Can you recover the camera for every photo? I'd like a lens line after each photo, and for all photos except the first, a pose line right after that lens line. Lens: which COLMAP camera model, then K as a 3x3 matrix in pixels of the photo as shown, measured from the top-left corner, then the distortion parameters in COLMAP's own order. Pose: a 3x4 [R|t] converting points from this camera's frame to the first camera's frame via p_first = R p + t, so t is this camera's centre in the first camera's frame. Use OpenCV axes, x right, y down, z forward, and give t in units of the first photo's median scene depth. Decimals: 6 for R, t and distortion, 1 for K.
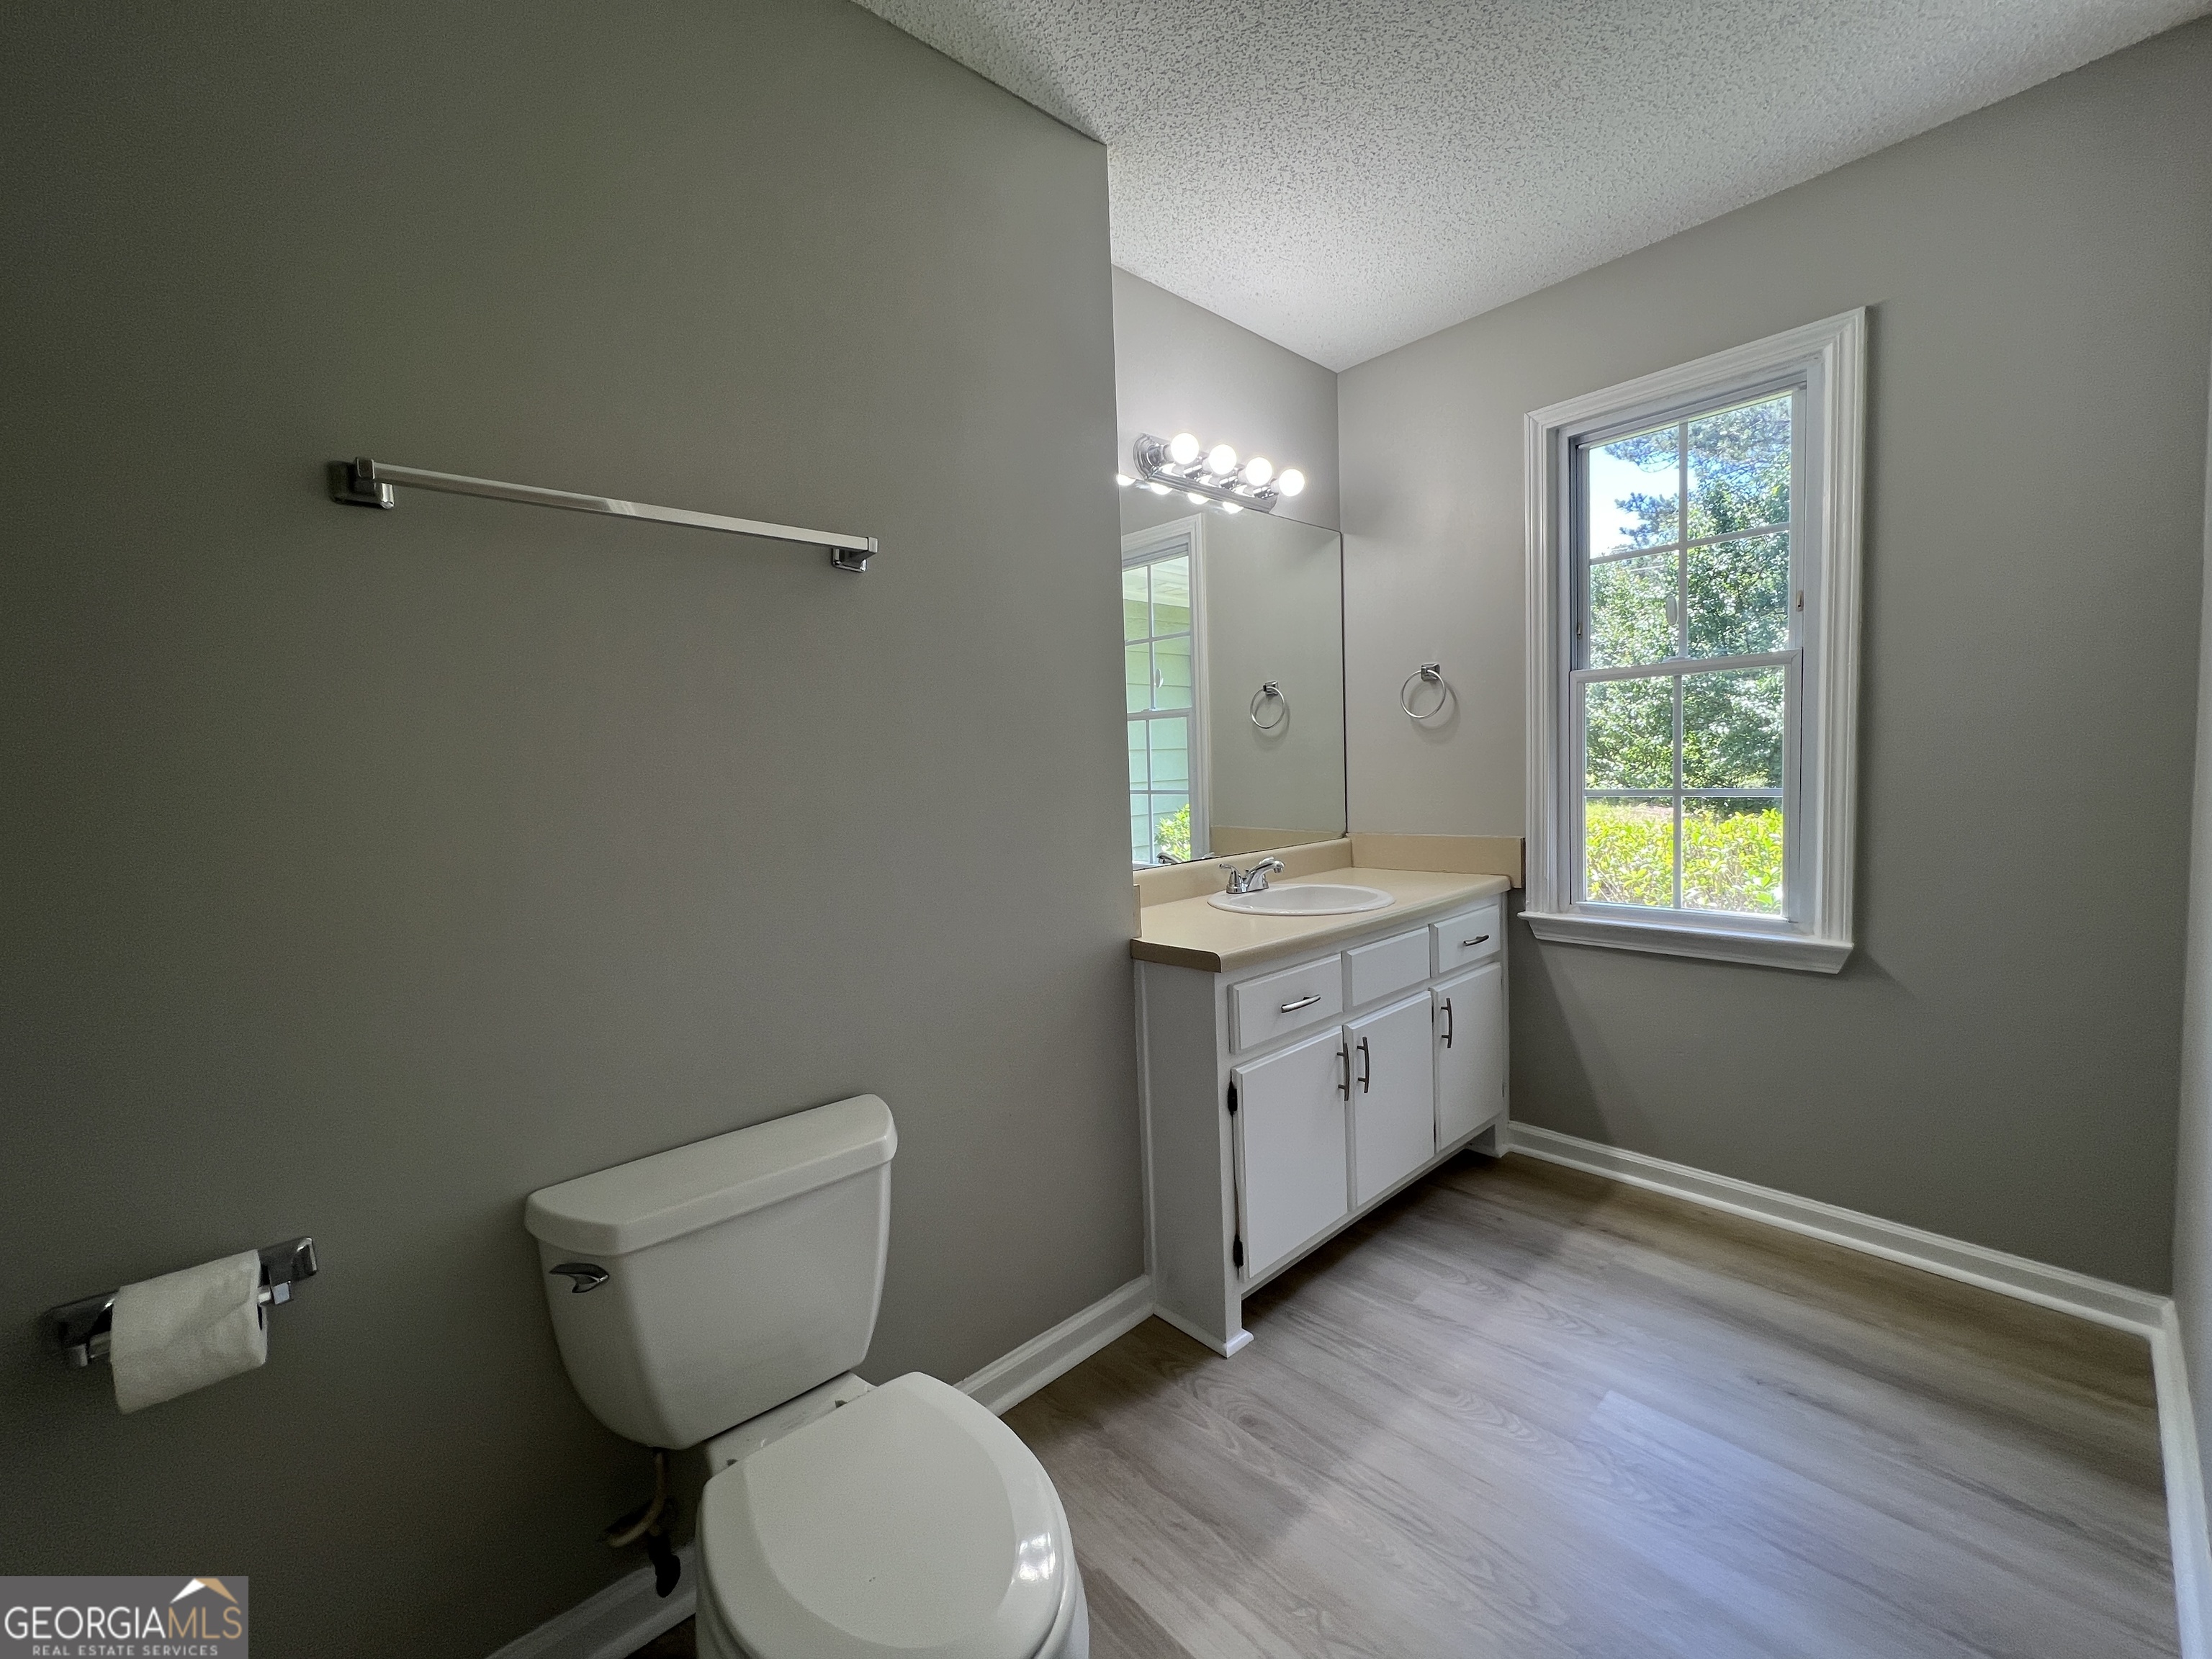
lens RADIAL K [[889.7, 0, 1106.0], [0, 889.7, 829.5], [0, 0, 1]] dist [0.000001, -0.000062]
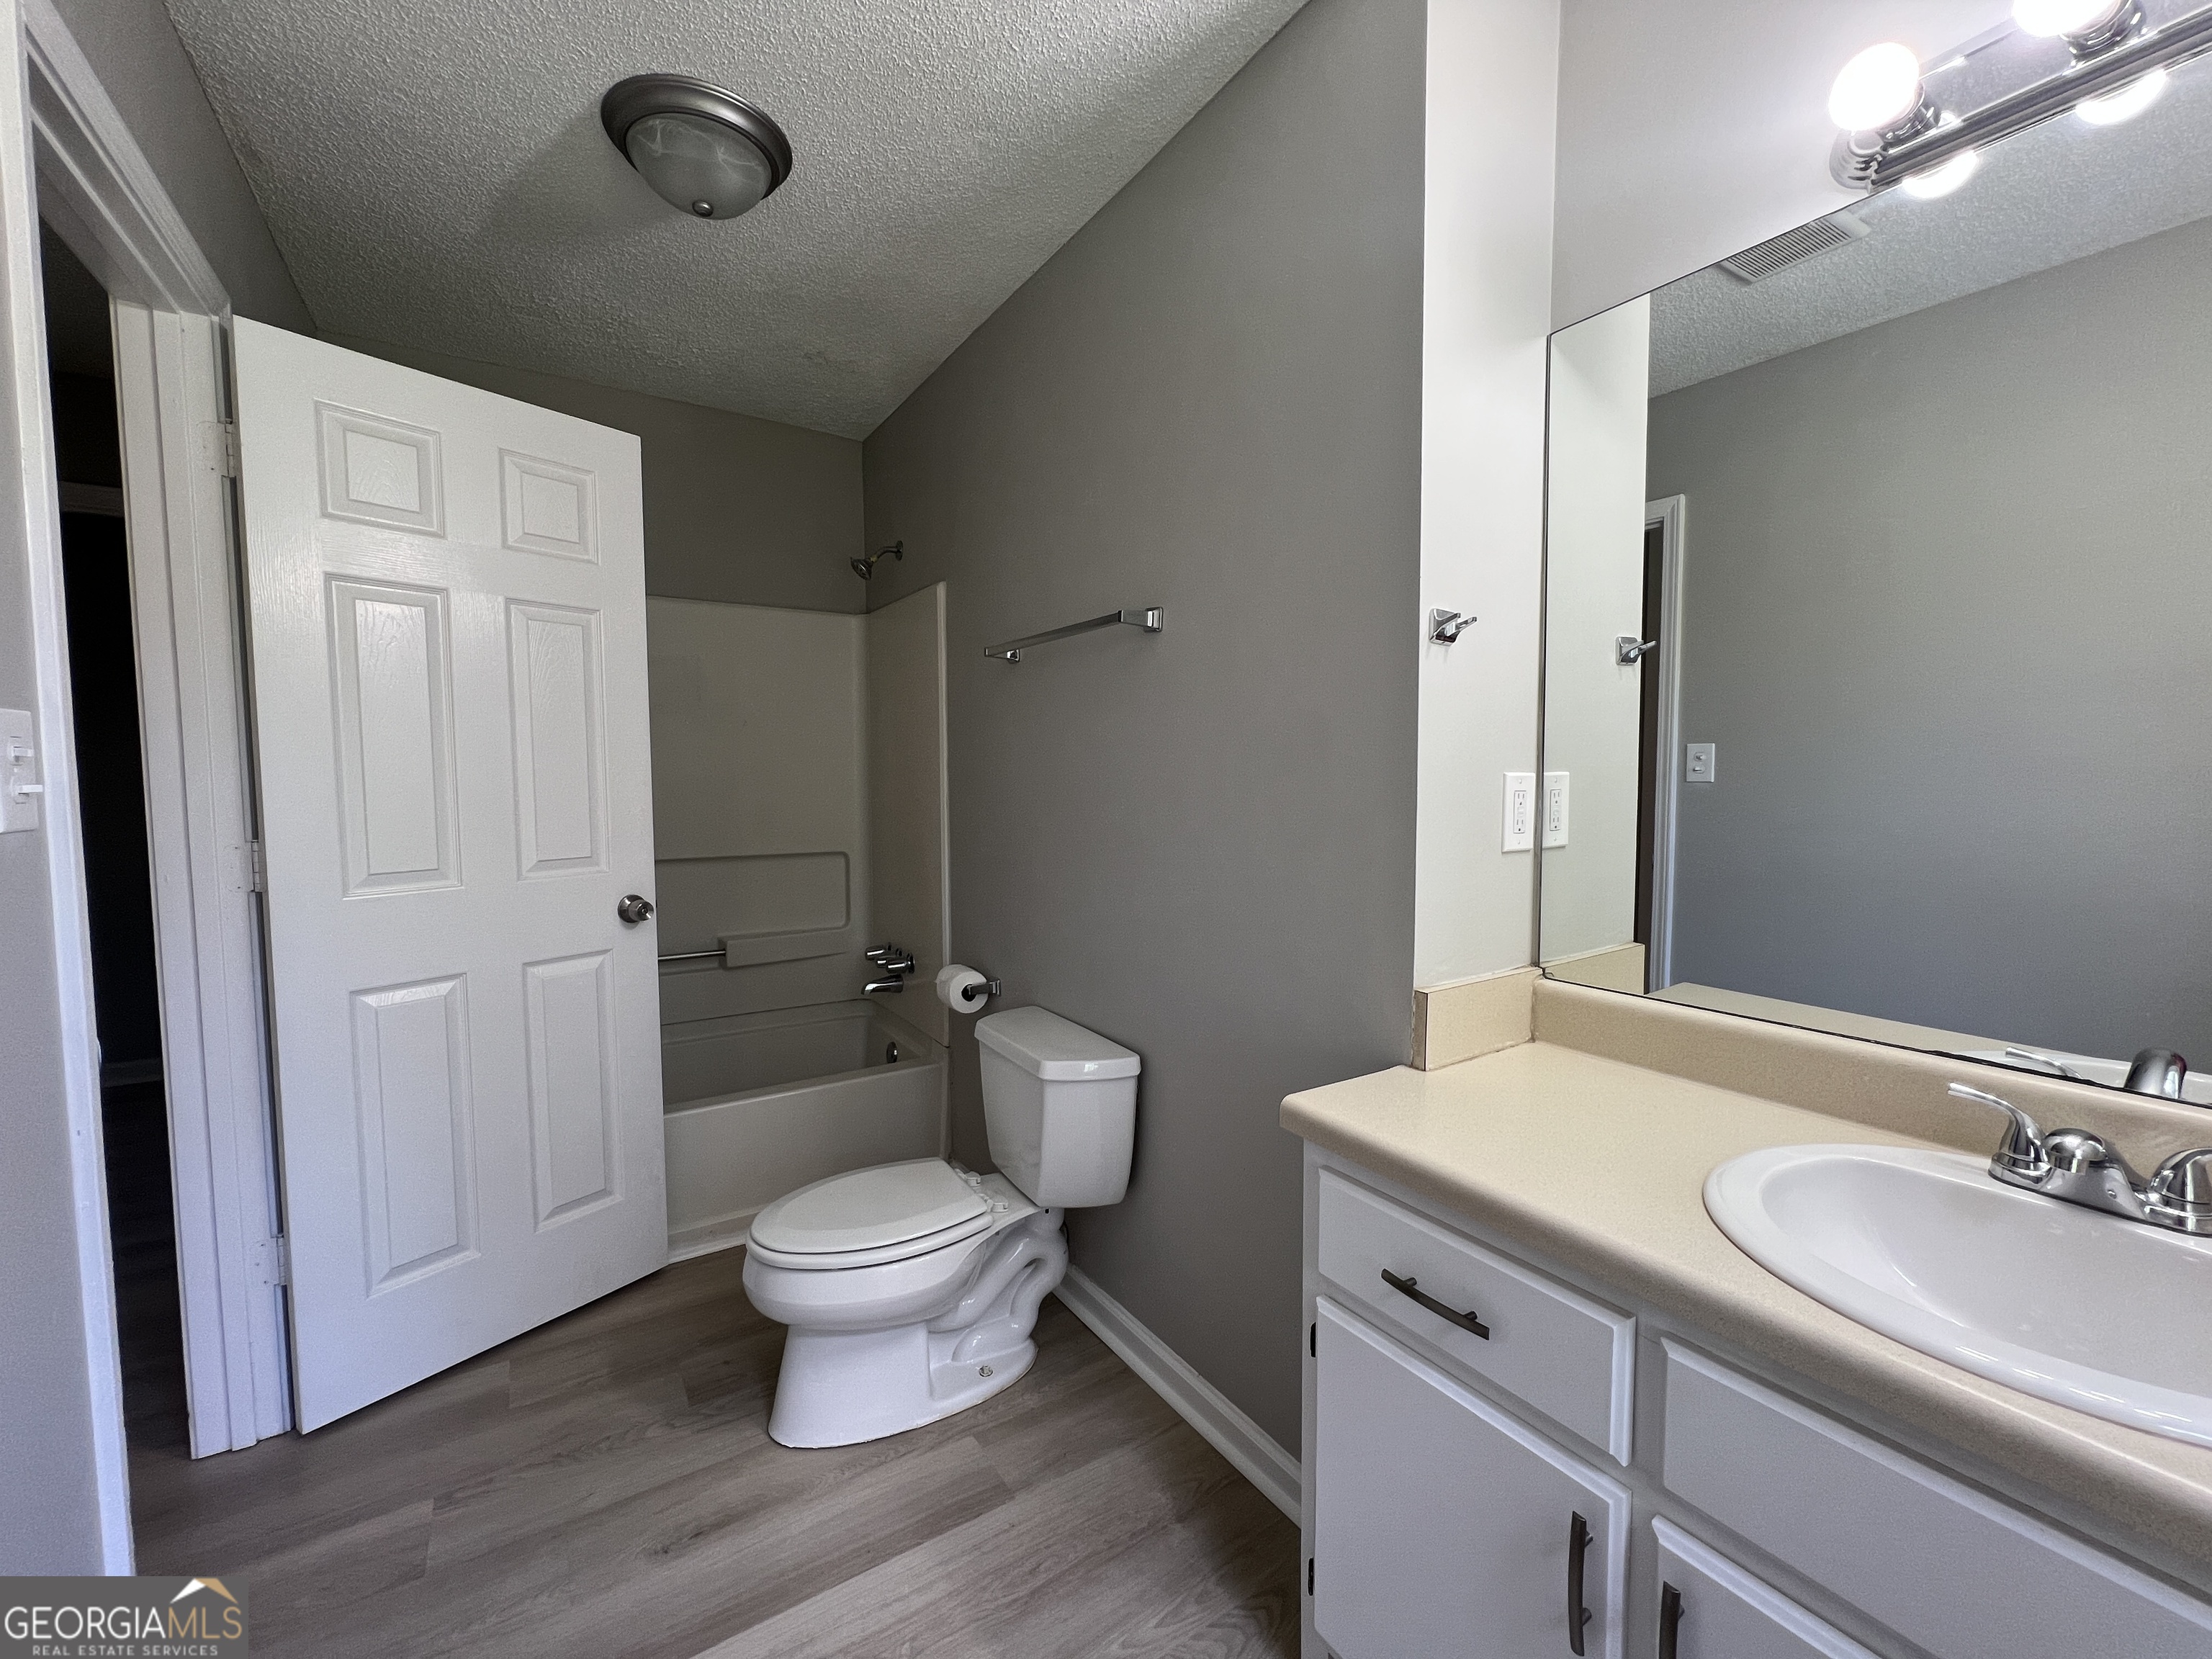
lens RADIAL K [[889.7, 0, 1106.0], [0, 889.7, 829.5], [0, 0, 1]] dist [0.000001, -0.000062]
pose [[-0.160760, 0.100884, -0.981824, 0.892312], [-0.061380, 0.991815, 0.111961, -0.147869], [0.985083, 0.078264, -0.153252, 1.072637]]
